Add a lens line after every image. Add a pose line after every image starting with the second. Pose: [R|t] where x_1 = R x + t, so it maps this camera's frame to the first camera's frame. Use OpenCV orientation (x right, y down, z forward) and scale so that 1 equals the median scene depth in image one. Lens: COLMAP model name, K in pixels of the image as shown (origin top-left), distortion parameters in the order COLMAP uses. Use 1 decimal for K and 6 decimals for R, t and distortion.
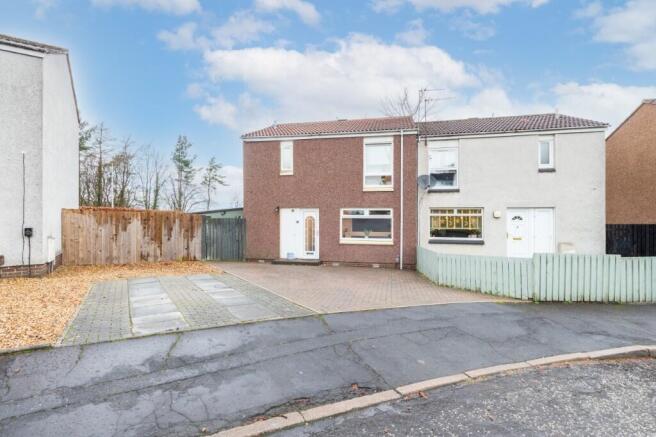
lens RADIAL K [[326.1, 0, 328.0], [0, 326.1, 218.5], [0, 0, 1]] dist [0.002624, 0.000125]
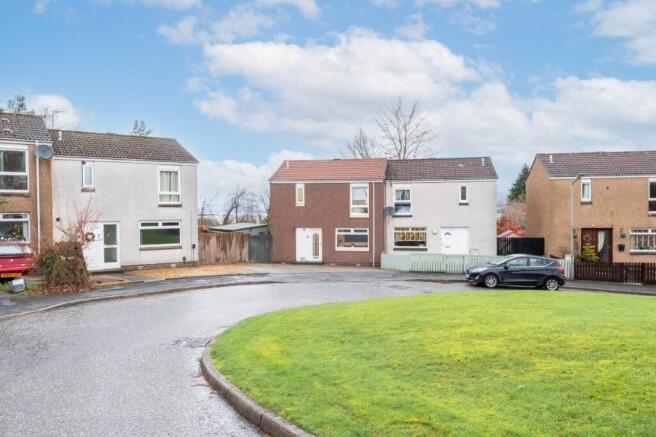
lens RADIAL K [[525.9, 0, 328.0], [0, 525.9, 218.5], [0, 0, 1]] dist [-0.003843, -0.000430]
pose [[0.999706, -0.007143, 0.023164, -0.056141], [0.006911, 0.999925, 0.010073, -0.102509], [-0.023234, -0.009910, 0.999681, -1.494453]]
